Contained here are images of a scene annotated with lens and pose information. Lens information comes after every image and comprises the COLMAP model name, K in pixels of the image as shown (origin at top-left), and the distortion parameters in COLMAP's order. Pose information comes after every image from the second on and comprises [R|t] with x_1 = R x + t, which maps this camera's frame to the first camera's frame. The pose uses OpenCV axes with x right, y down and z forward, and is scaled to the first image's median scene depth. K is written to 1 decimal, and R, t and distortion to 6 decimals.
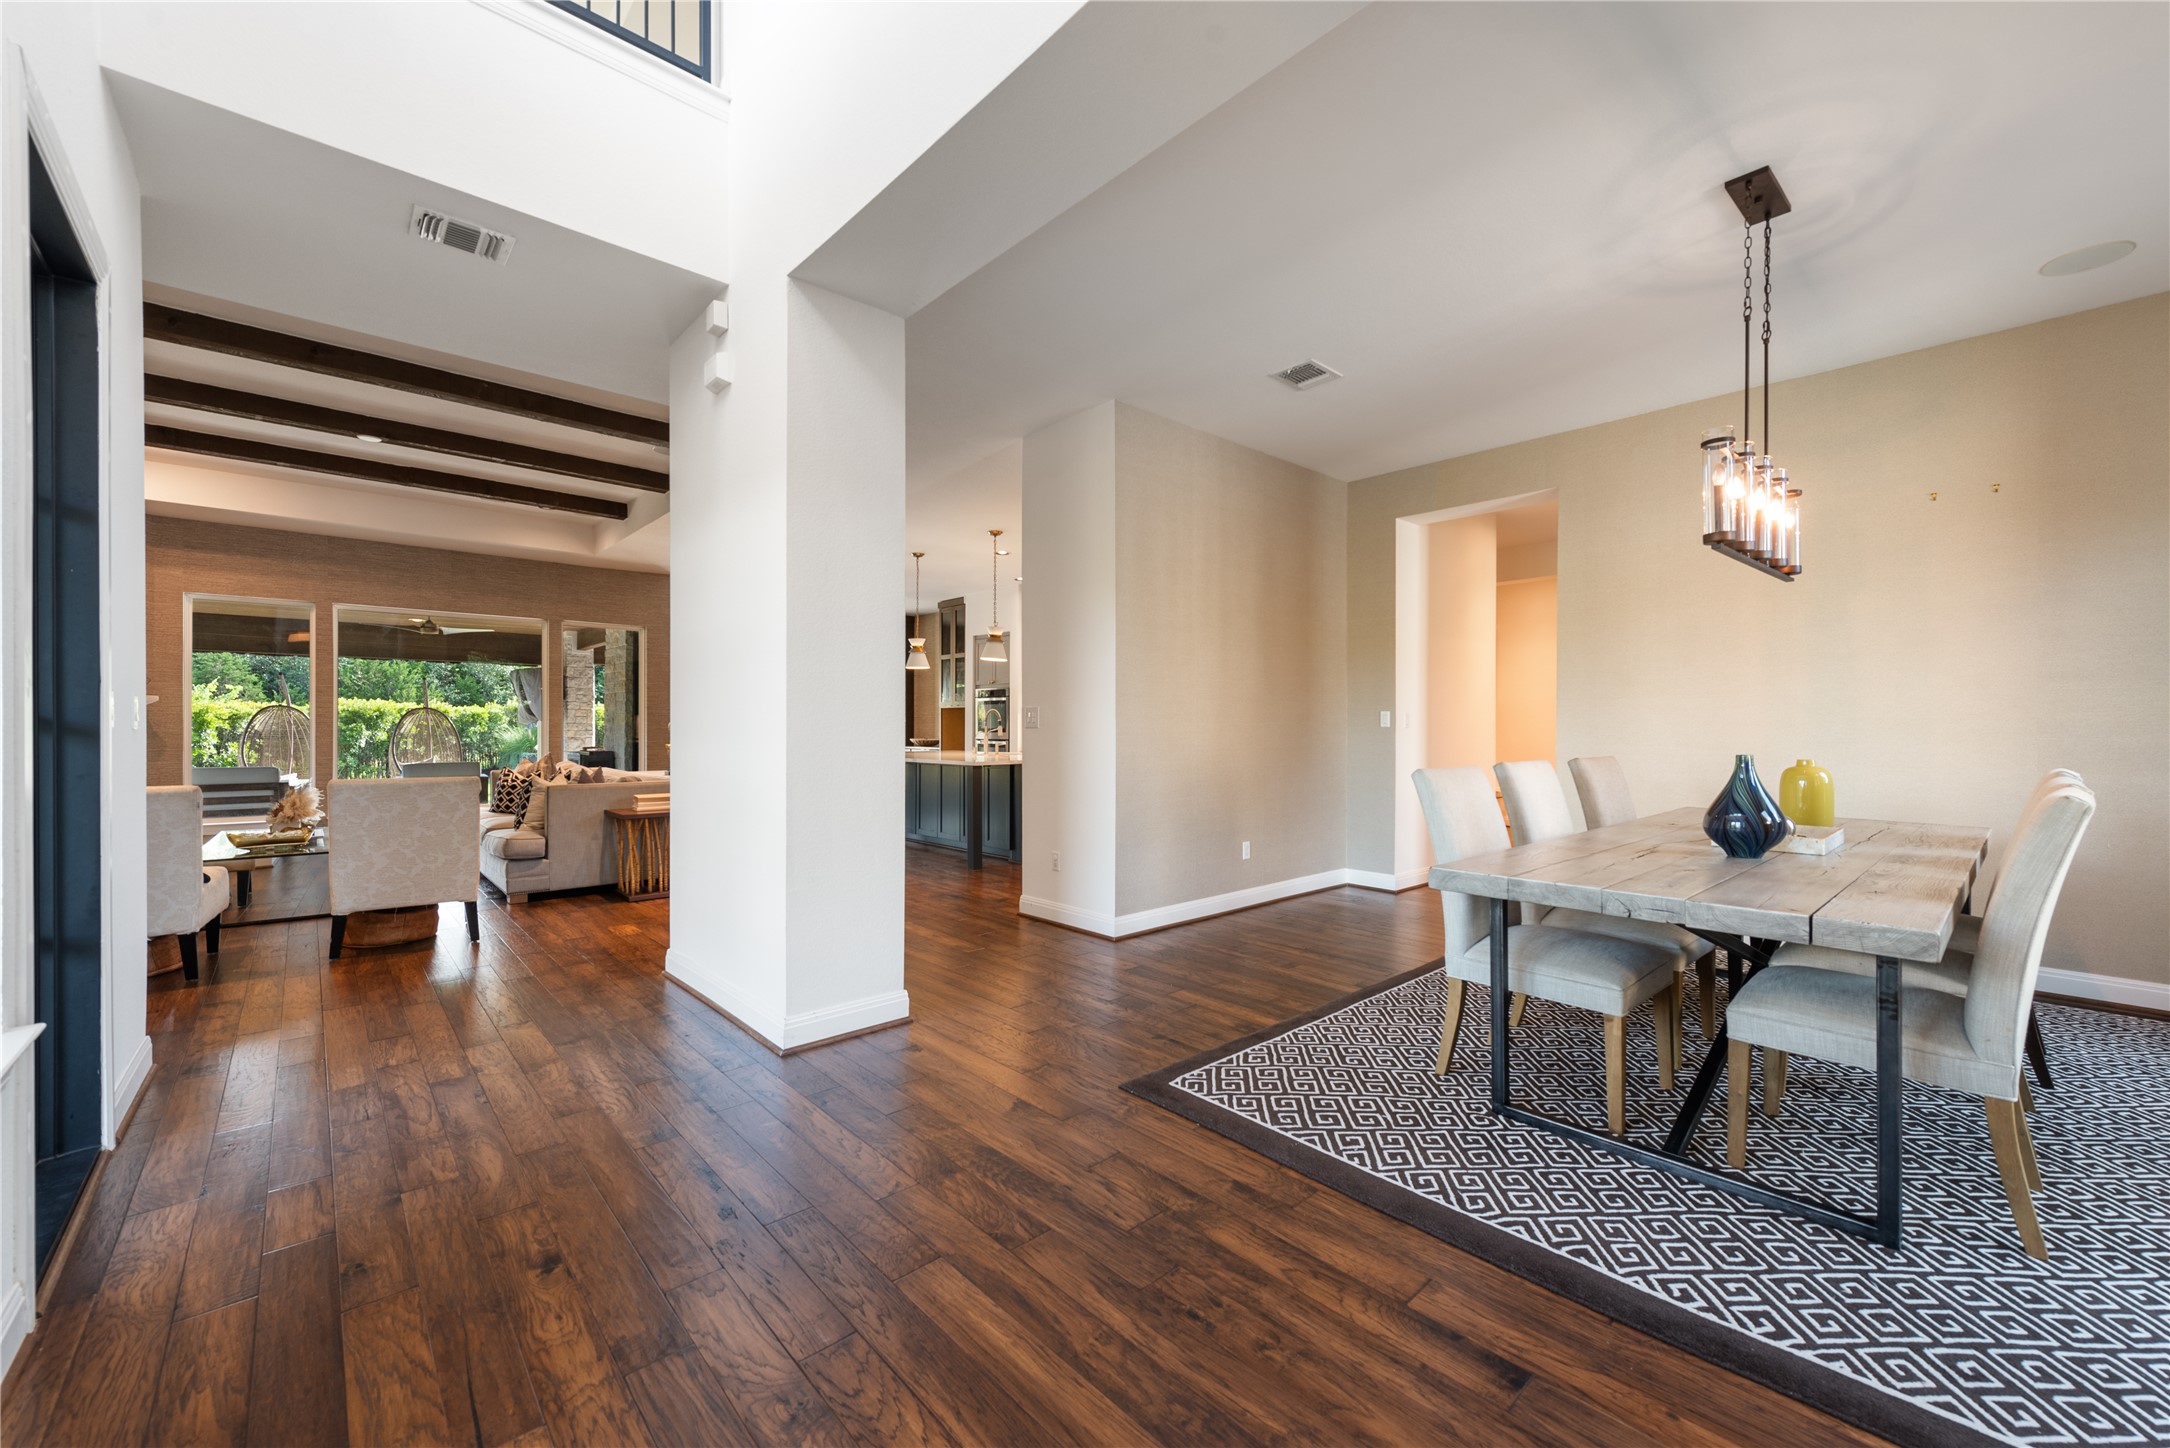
lens RADIAL K [[851.1, 0, 1091.2], [0, 851.1, 721.3], [0, 0, 1]] dist [0.008033, -0.000436]
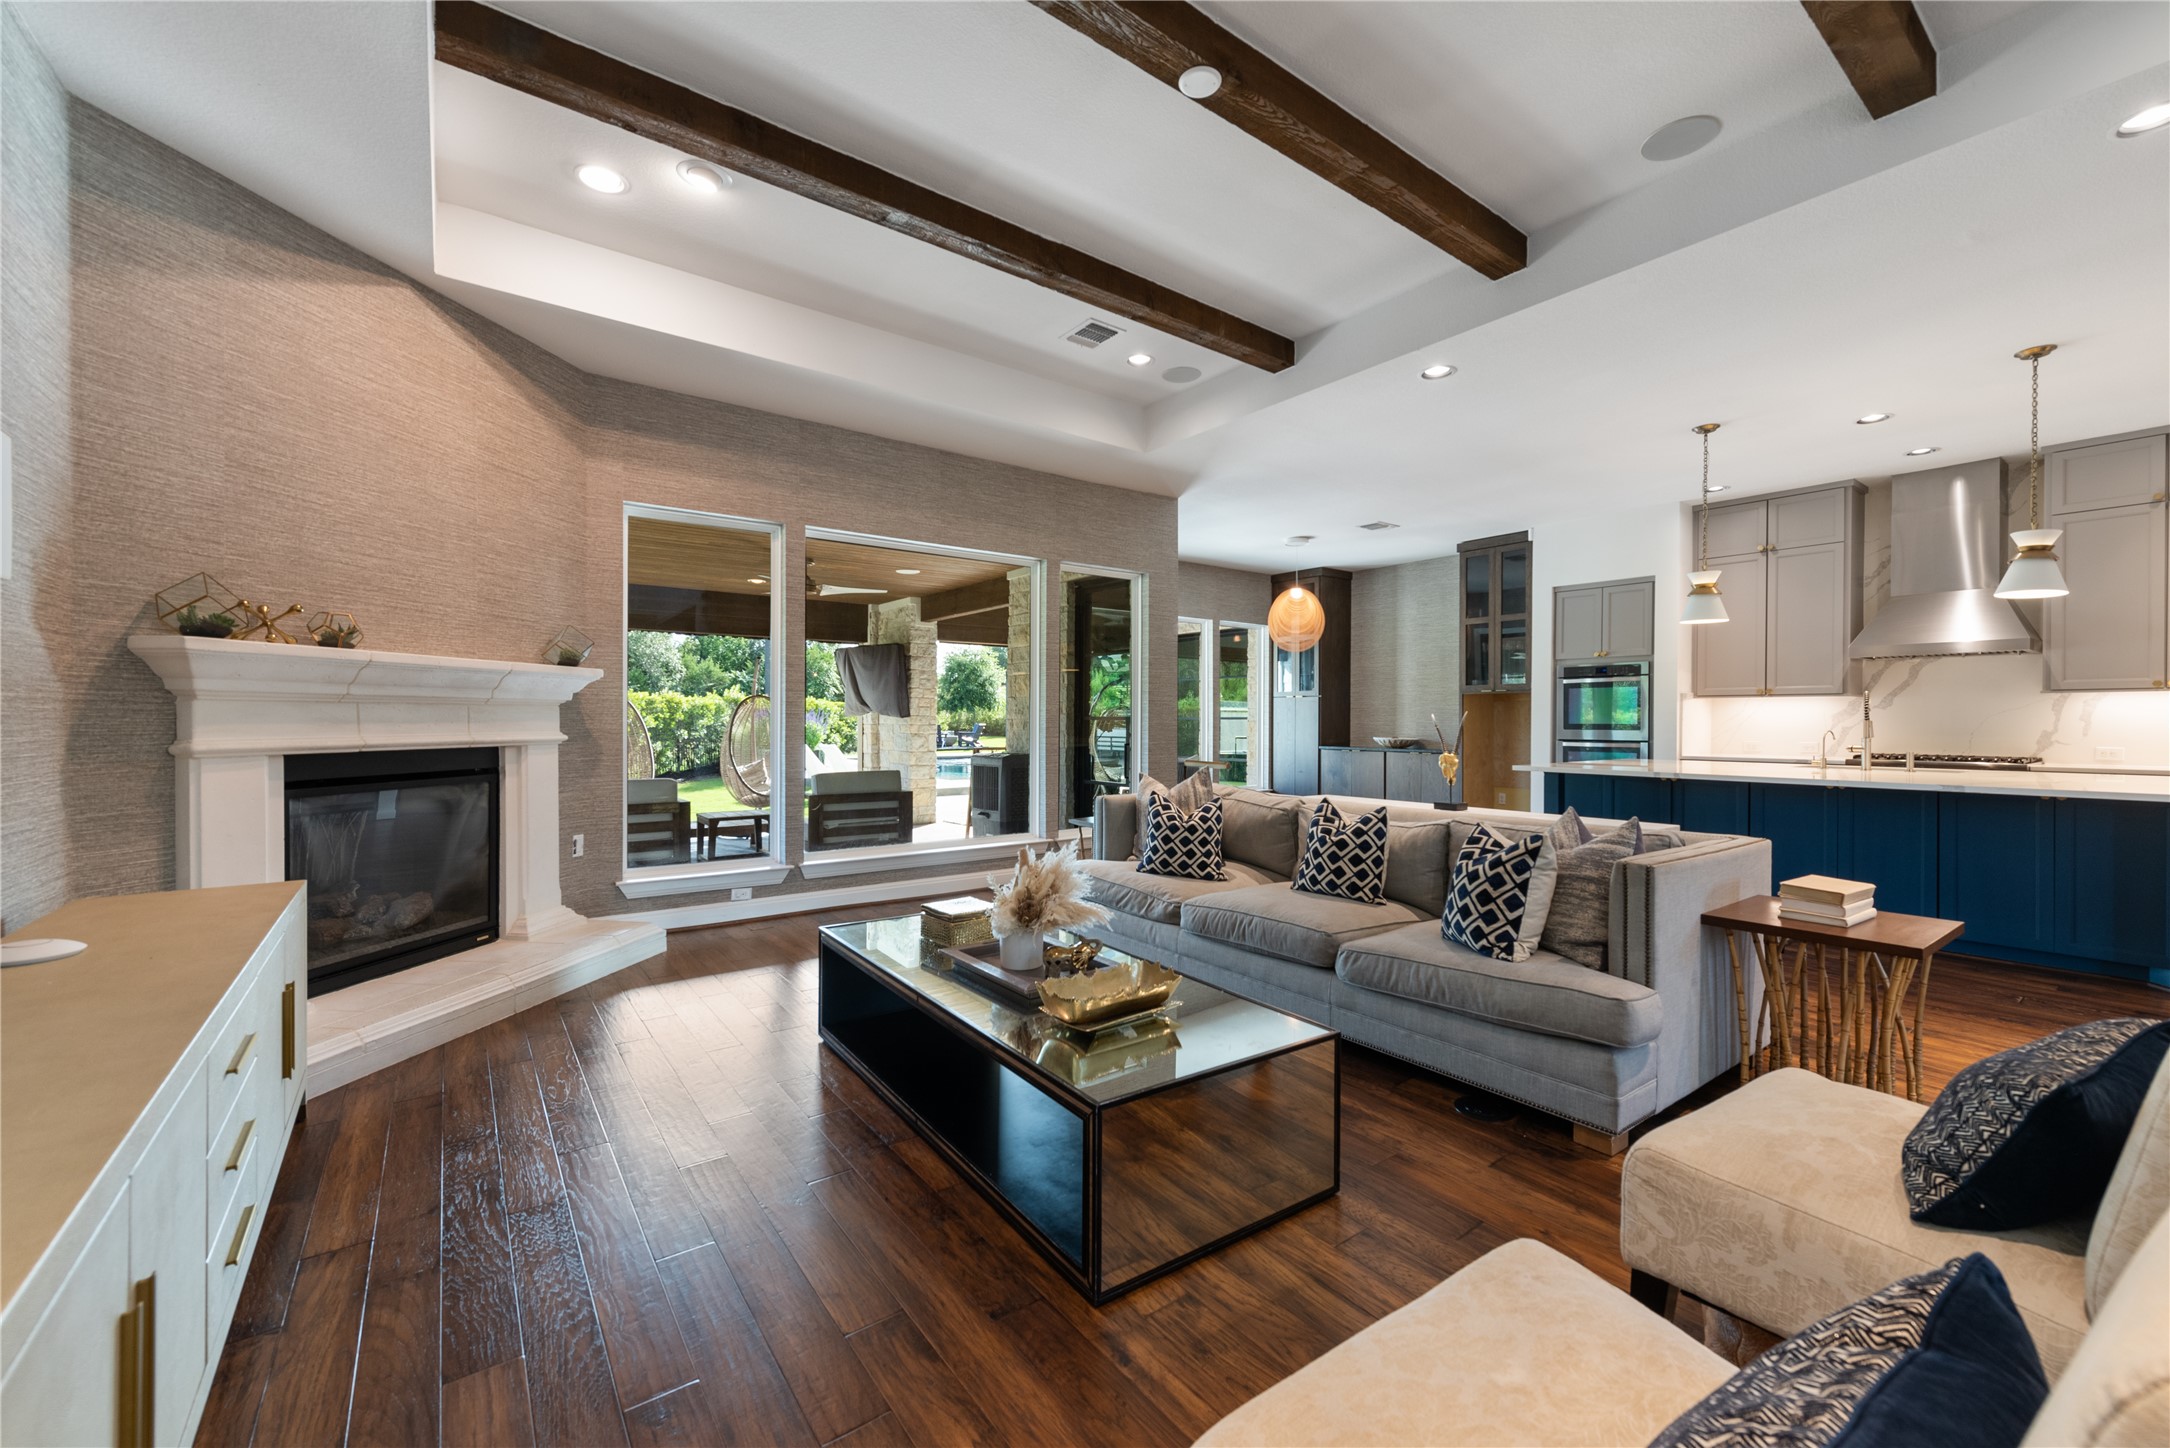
lens RADIAL K [[851.1, 0, 1091.2], [0, 851.1, 721.3], [0, 0, 1]] dist [0.008033, -0.000436]
pose [[0.994450, 0.001477, -0.105201, -0.550197], [-0.000596, 0.999964, 0.008411, 0.001033], [0.105209, -0.008302, 0.994415, 0.356319]]
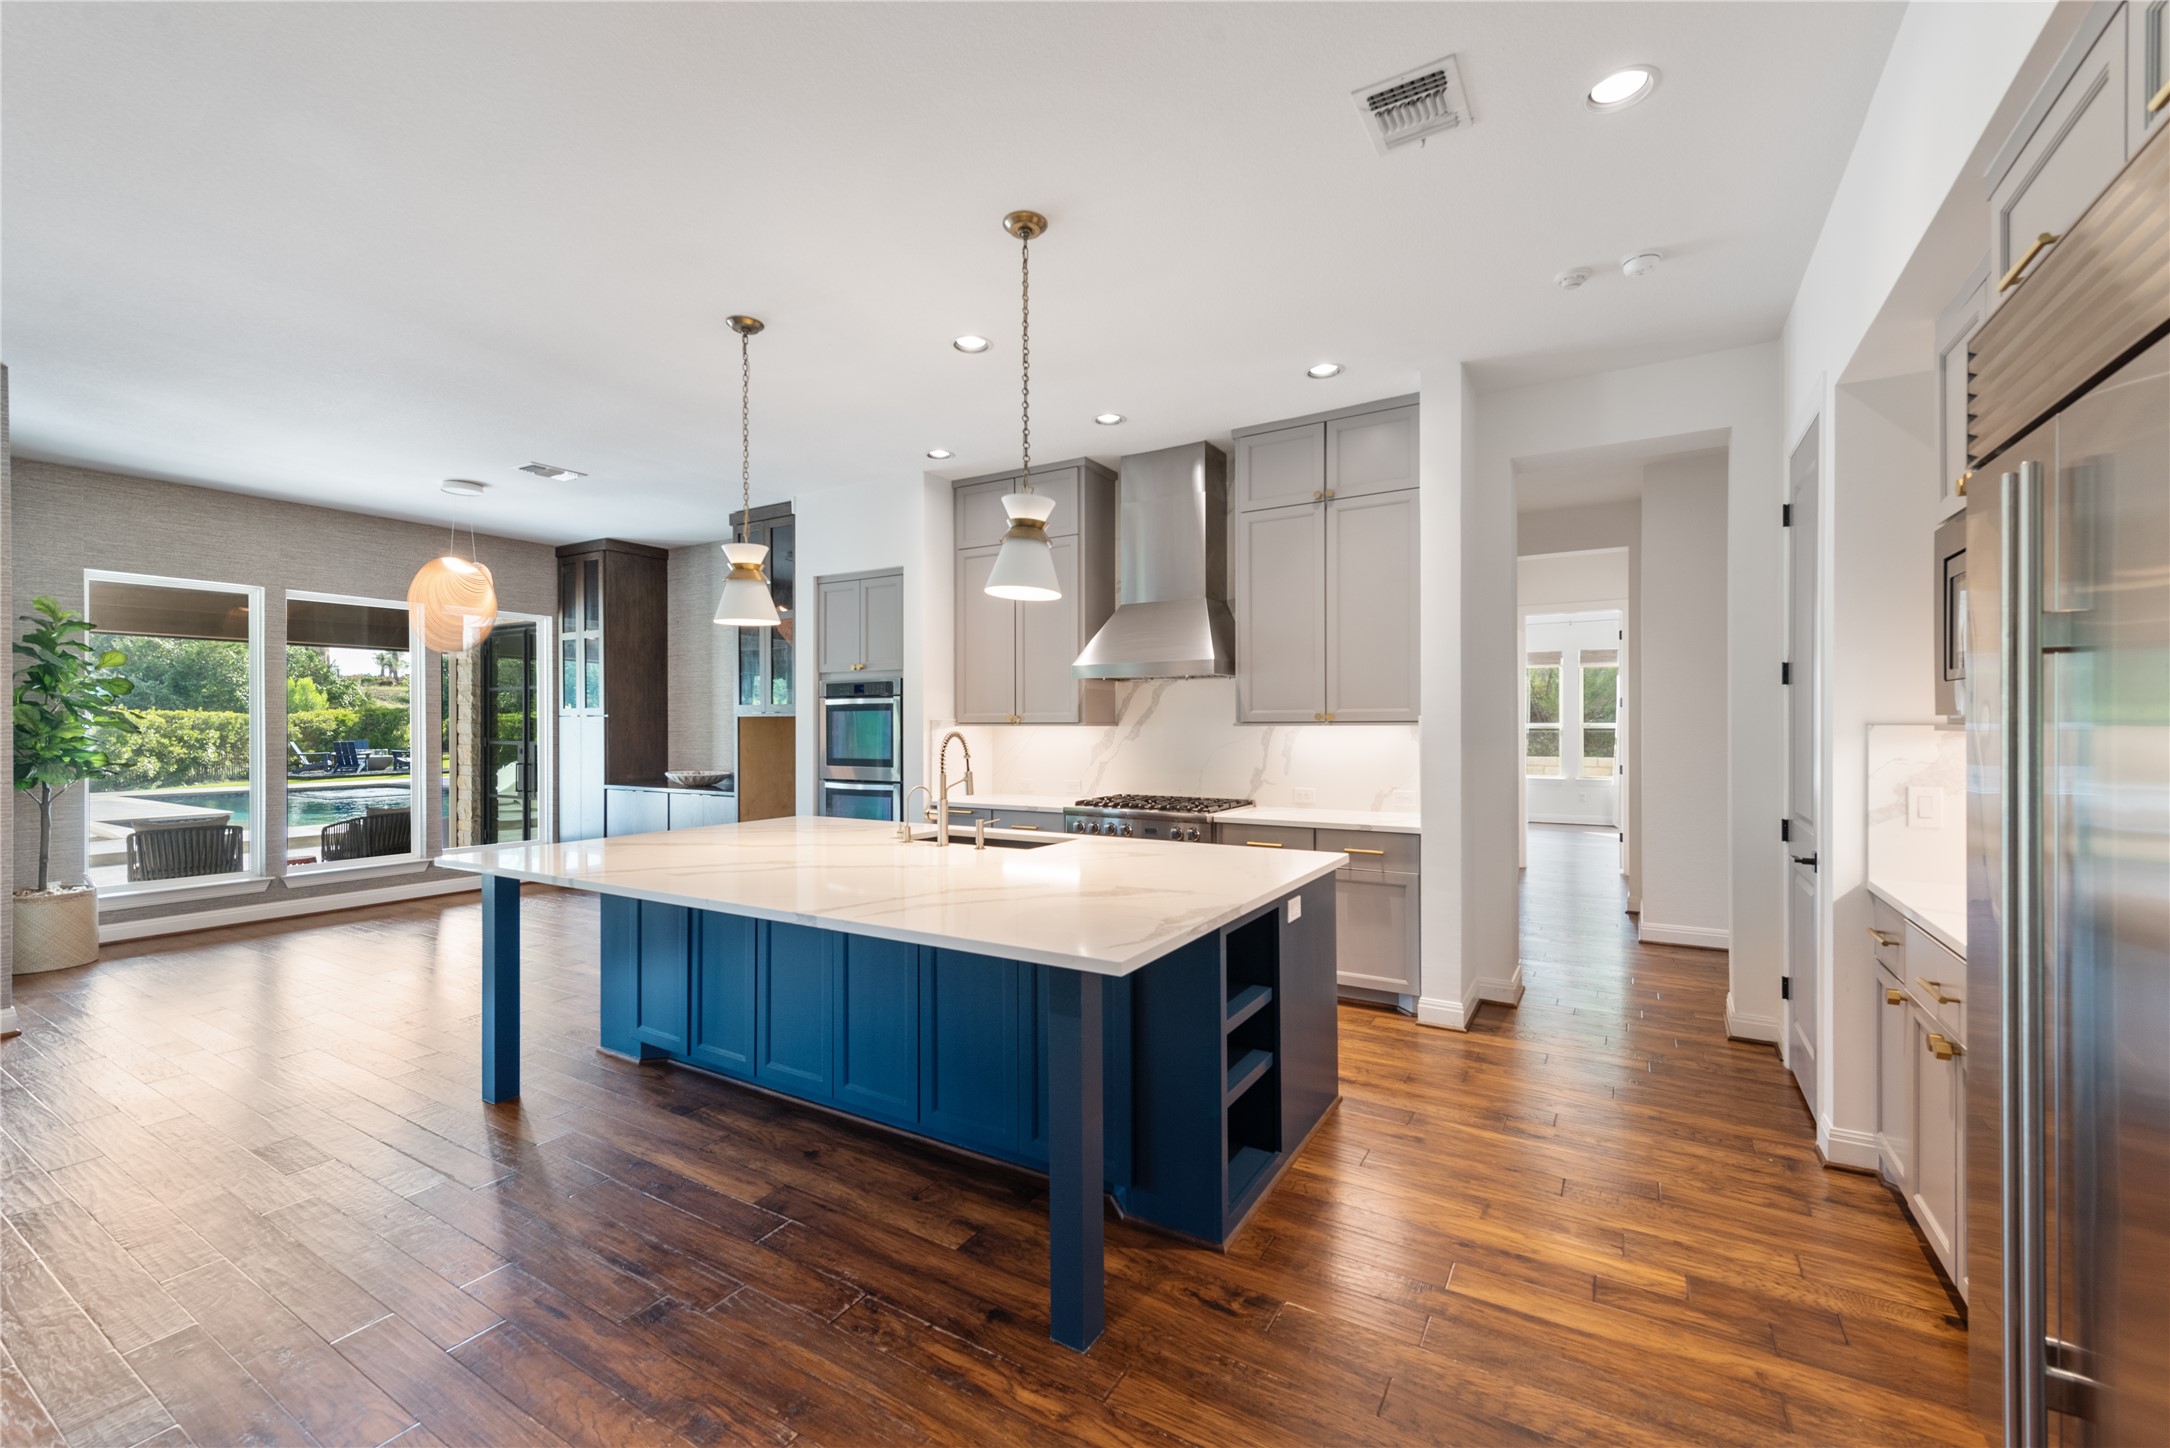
lens RADIAL K [[878.4, 0, 1085.0], [0, 878.4, 724.0], [0, 0, 1]] dist [0.001111, 0.000038]
pose [[0.959815, -0.003309, 0.280615, -0.164848], [0.001492, 0.999977, 0.006690, -0.019449], [-0.280631, -0.006002, 0.959797, 0.563755]]
